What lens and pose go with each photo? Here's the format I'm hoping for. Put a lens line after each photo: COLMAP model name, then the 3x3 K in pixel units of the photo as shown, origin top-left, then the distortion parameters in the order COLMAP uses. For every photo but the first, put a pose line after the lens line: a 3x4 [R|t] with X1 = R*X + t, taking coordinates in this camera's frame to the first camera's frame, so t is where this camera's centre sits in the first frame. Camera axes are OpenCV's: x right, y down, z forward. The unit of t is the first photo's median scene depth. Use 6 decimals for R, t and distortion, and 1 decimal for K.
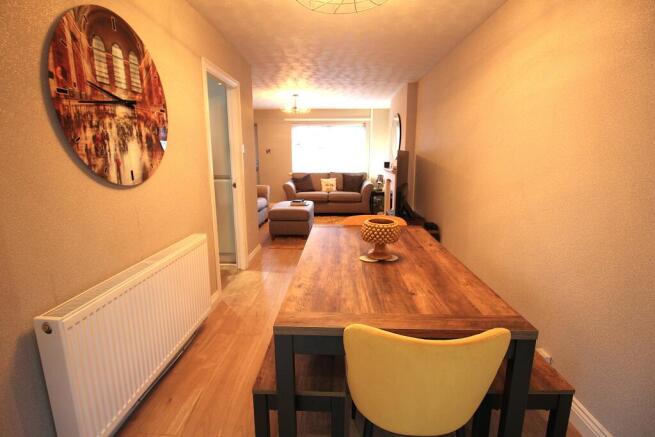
lens RADIAL K [[304.5, 0, 327.5], [0, 304.5, 218.5], [0, 0, 1]] dist [-0.000174, -0.000132]
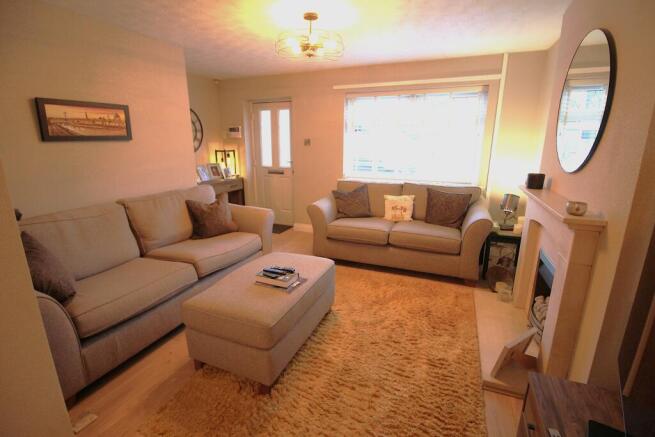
lens RADIAL K [[304.5, 0, 327.5], [0, 304.5, 218.5], [0, 0, 1]] dist [-0.000174, -0.000132]
pose [[0.938431, 0.085711, -0.334664, 0.066965], [-0.070447, 0.995856, 0.057509, -0.113415], [0.338207, -0.030392, 0.940581, 0.461434]]
